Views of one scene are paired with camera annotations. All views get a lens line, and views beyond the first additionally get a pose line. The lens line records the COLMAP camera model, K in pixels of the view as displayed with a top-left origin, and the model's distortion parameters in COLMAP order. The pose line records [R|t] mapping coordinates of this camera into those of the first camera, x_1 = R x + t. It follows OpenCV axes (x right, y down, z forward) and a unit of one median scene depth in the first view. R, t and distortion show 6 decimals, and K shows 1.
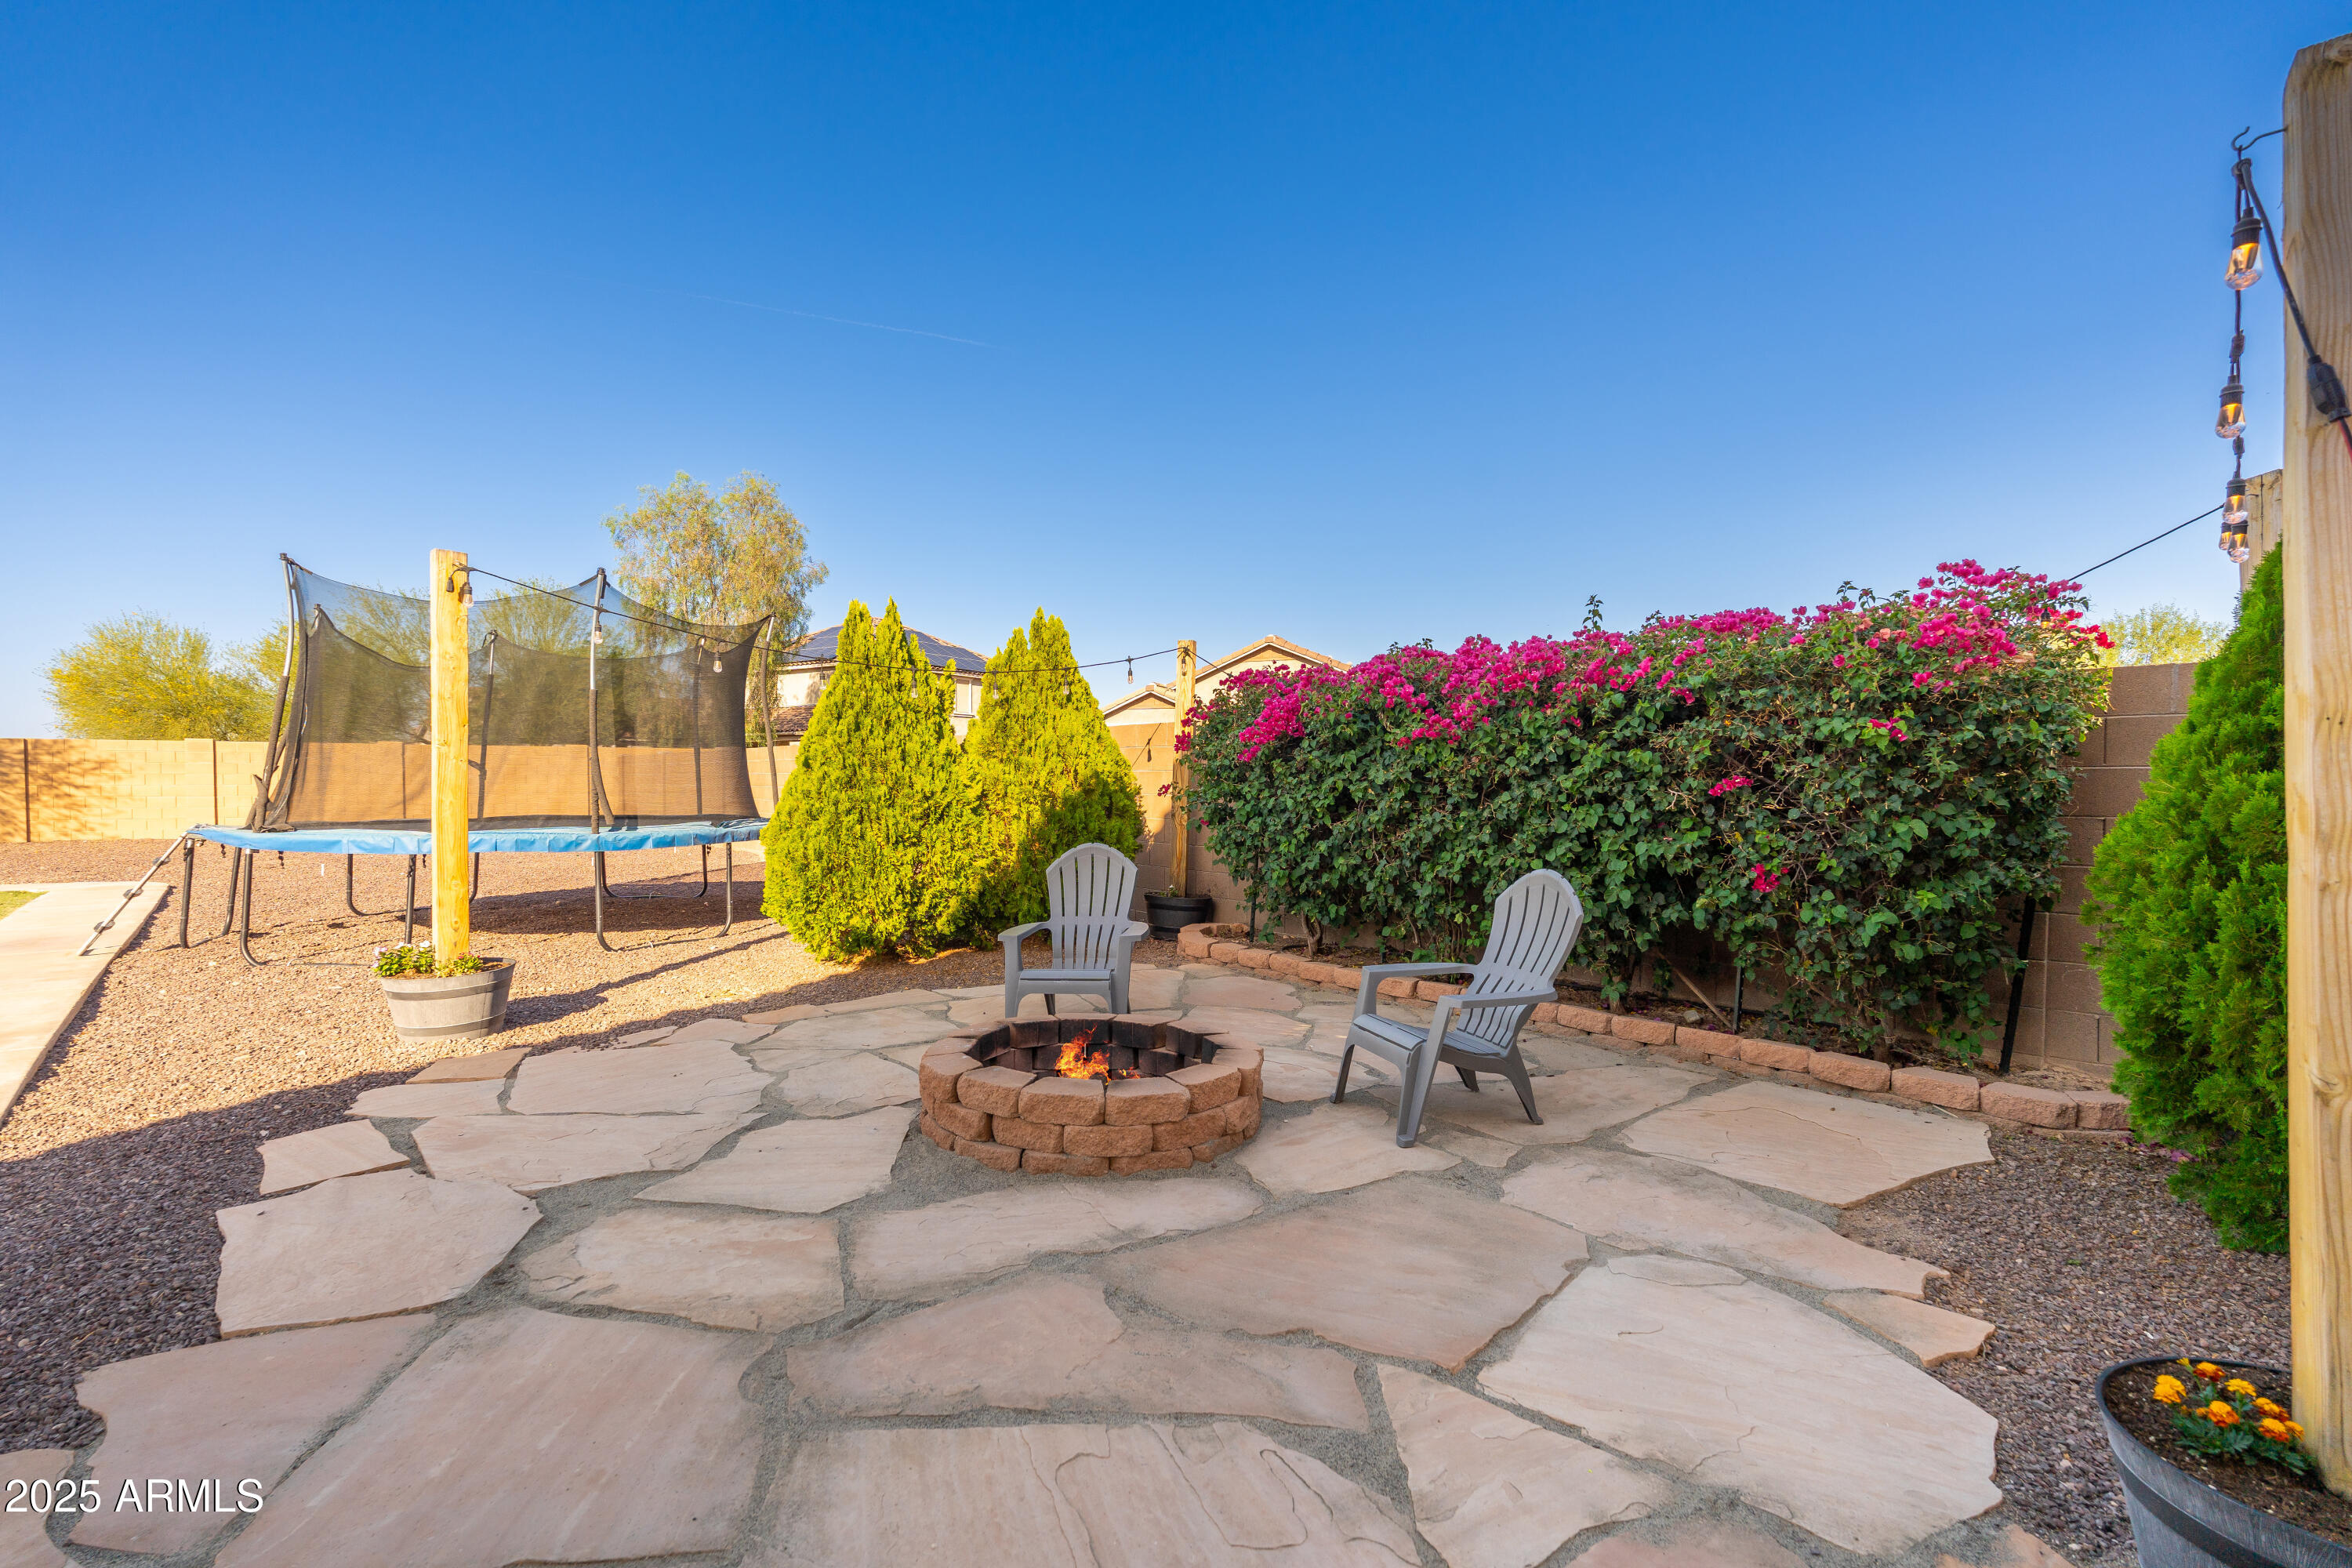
lens RADIAL K [[1038.7, 0, 1177.9], [0, 1038.7, 802.1], [0, 0, 1]] dist [-0.000728, -0.000067]
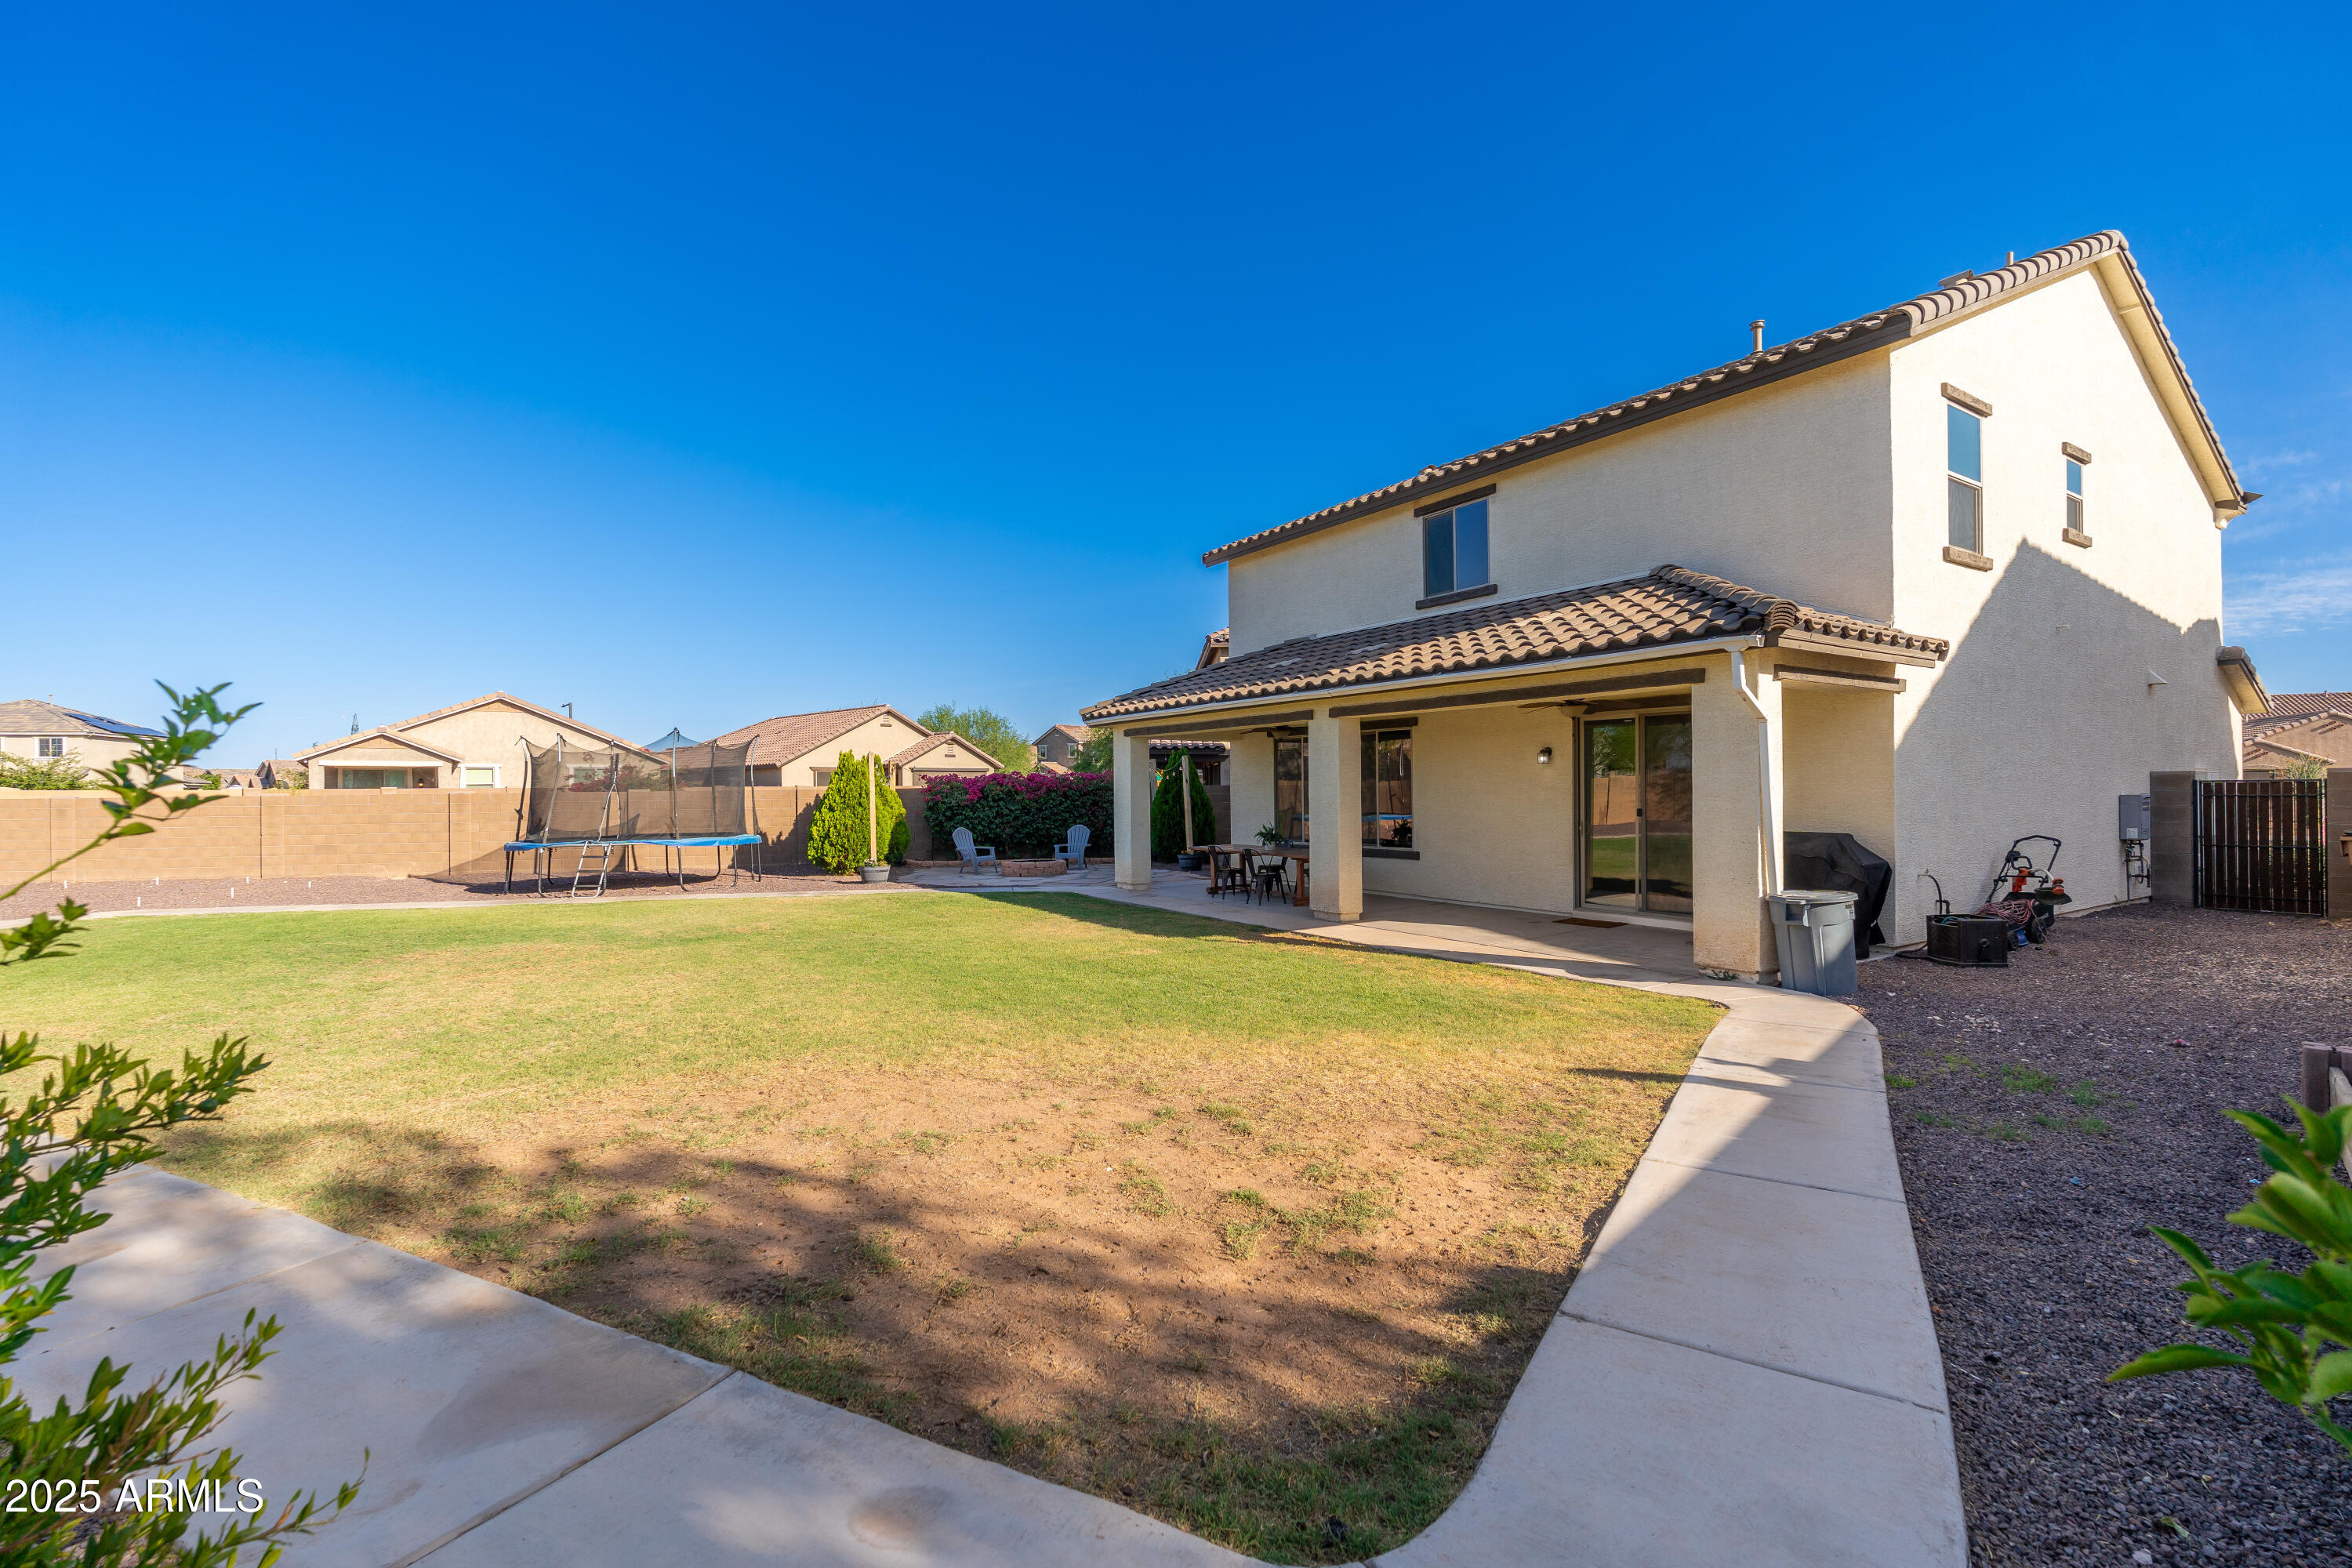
lens RADIAL K [[1067.1, 0, 1176.0], [0, 1067.1, 784.0], [0, 0, 1]] dist [0.001310, 0.000325]
pose [[0.501964, -0.004123, 0.864879, -3.549915], [0.033161, 0.999345, -0.014482, -0.042178], [-0.864253, 0.035950, 0.501772, -1.896308]]
